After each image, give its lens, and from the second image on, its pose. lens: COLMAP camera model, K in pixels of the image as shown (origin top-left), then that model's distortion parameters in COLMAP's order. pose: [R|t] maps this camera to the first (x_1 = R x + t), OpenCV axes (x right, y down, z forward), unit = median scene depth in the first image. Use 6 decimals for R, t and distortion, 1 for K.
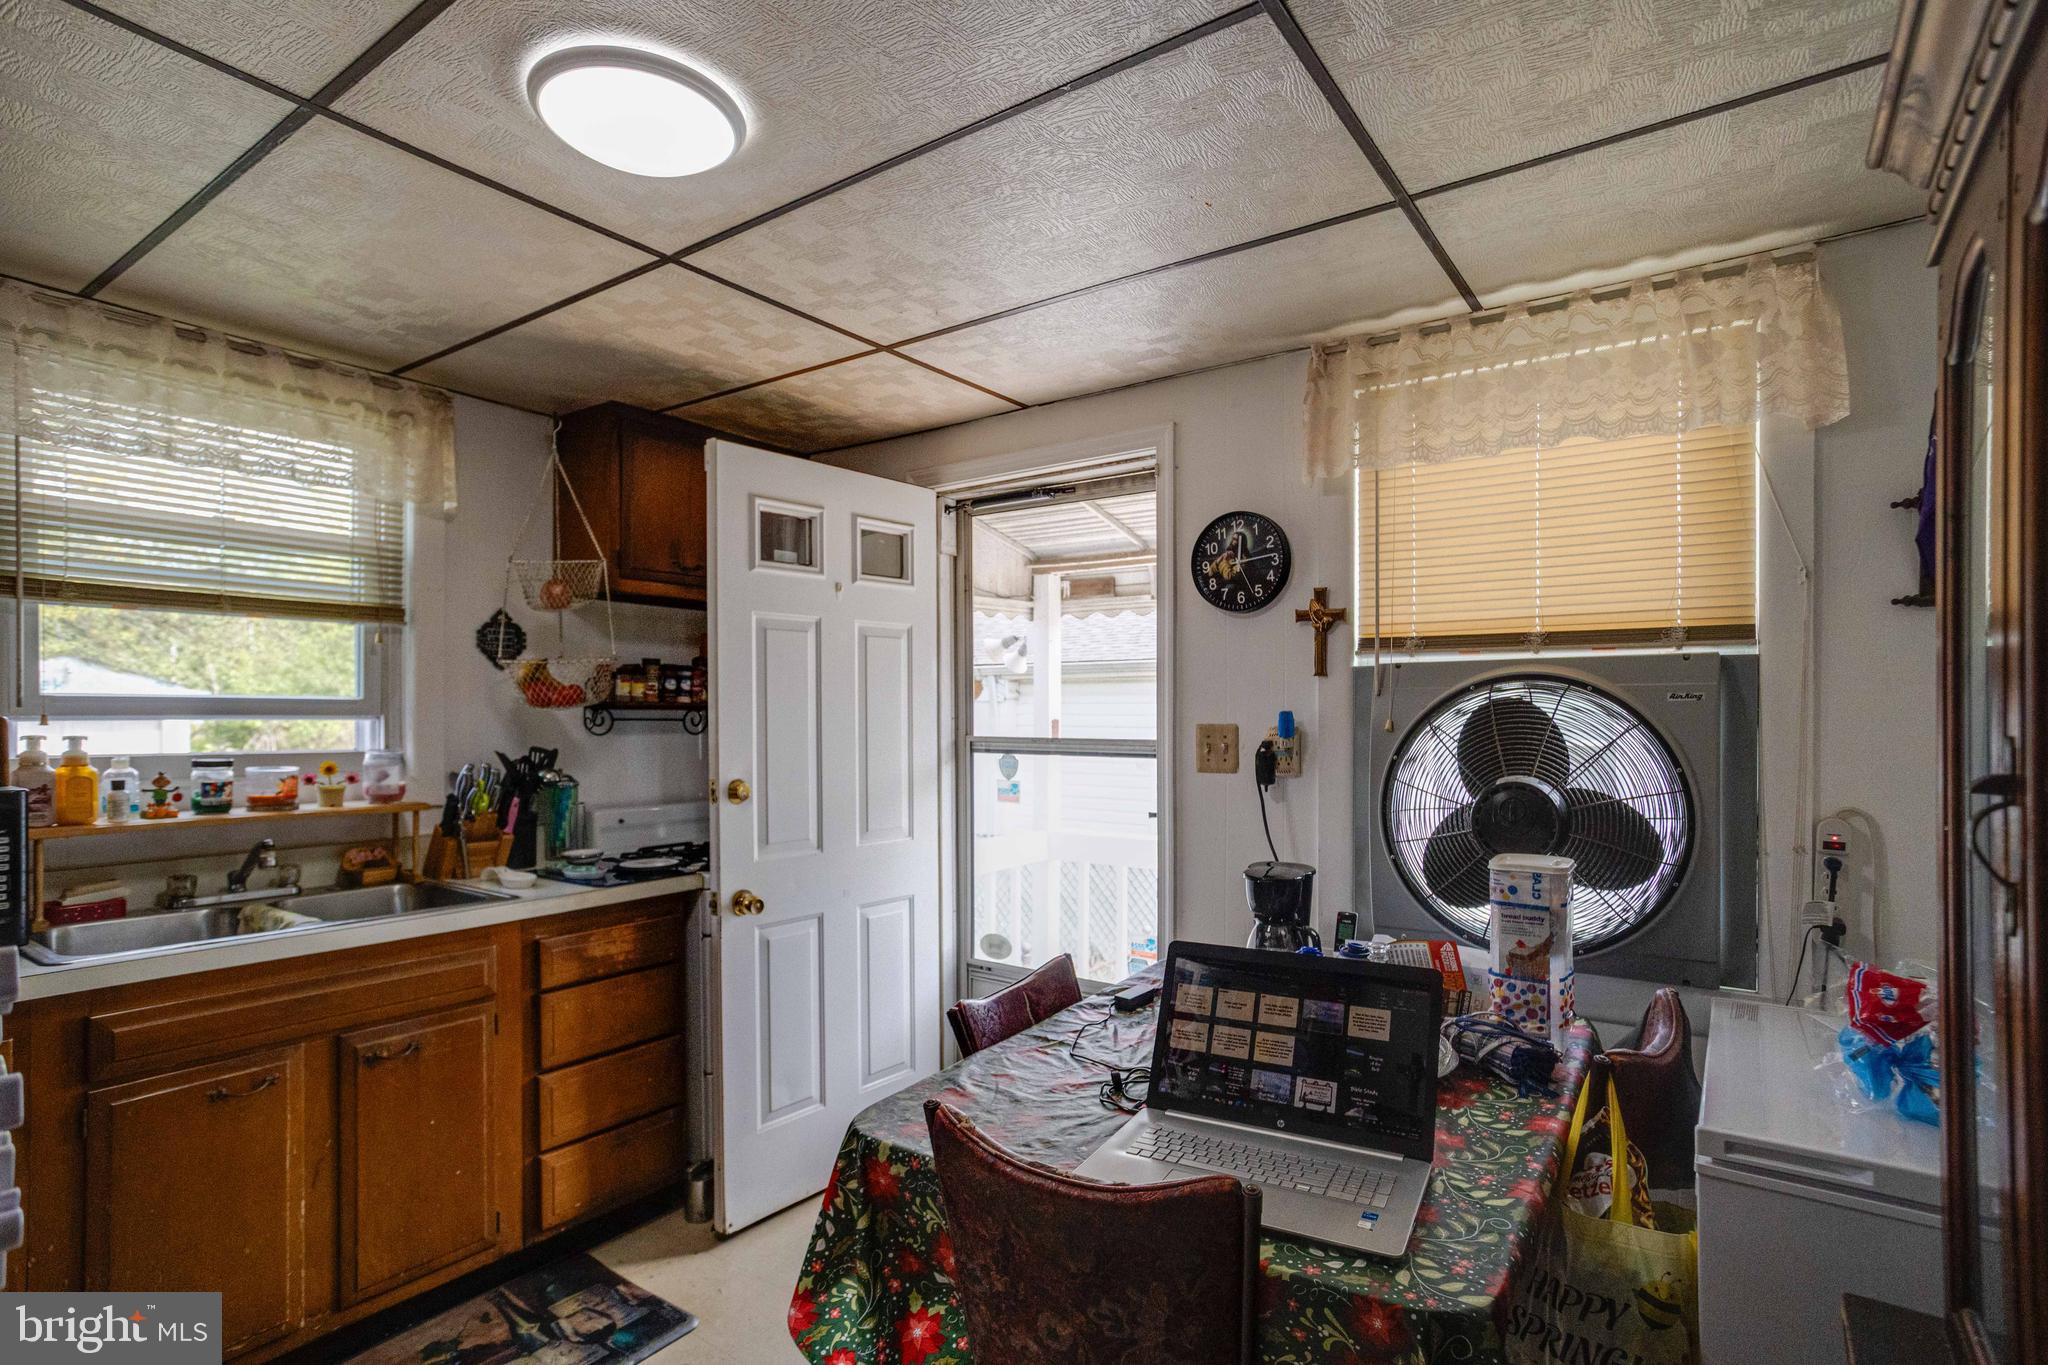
lens RADIAL K [[1020.7, 0, 1016.2], [0, 1020.7, 658.0], [0, 0, 1]] dist [-0.044682, 0.026715]
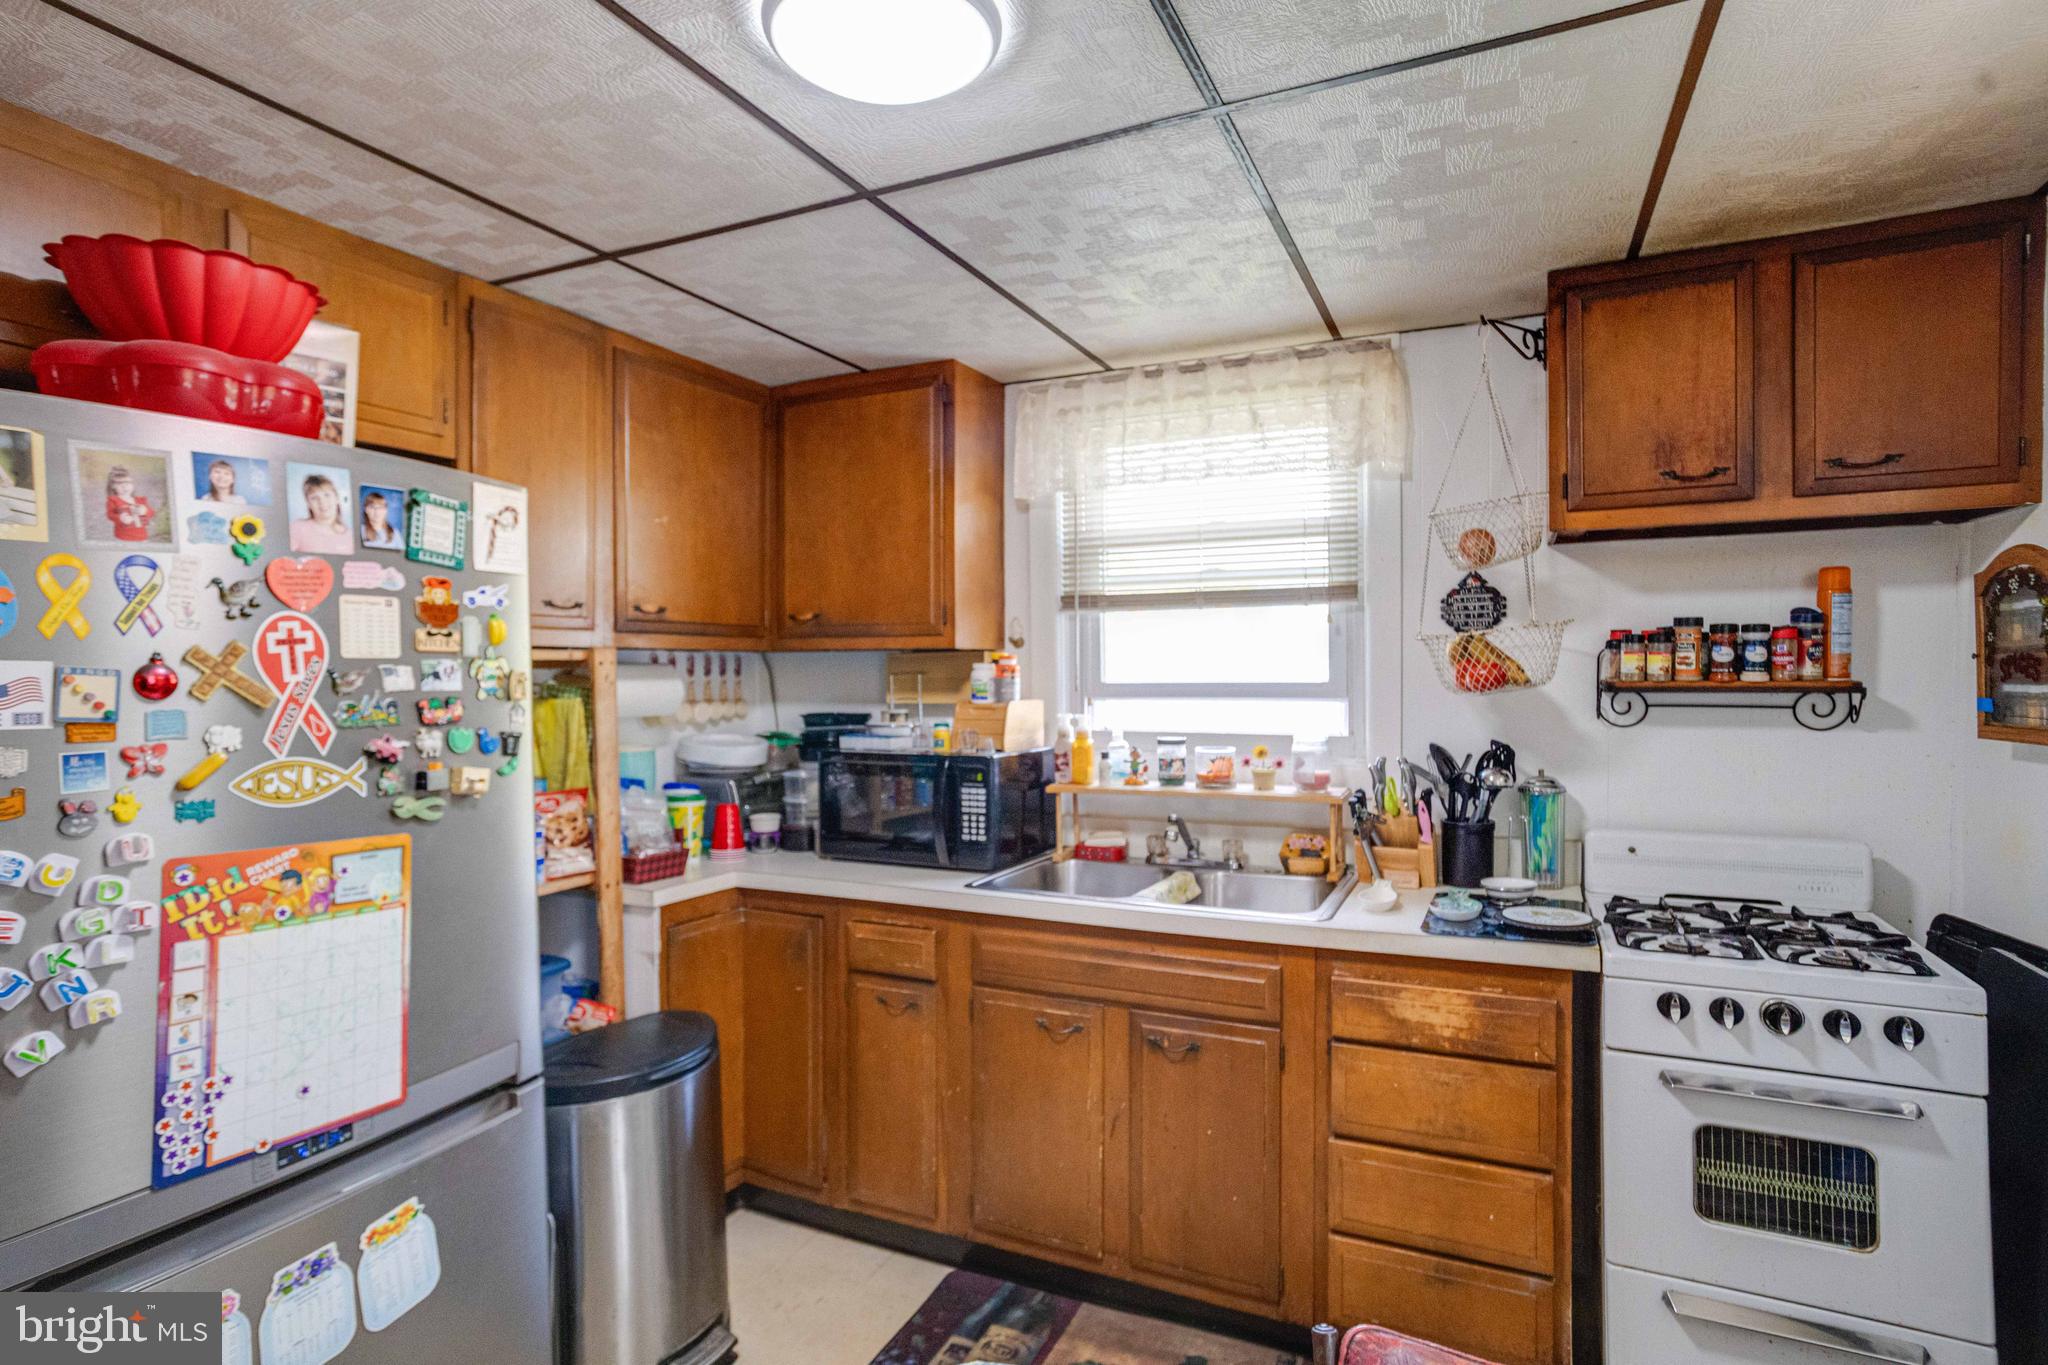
lens RADIAL K [[1020.7, 0, 1016.2], [0, 1020.7, 658.0], [0, 0, 1]] dist [-0.044682, 0.026715]
pose [[0.183392, -0.019930, -0.982838, 0.283448], [0.059938, 0.998161, -0.009057, 0.009104], [0.981211, -0.057248, 0.184249, 0.564188]]
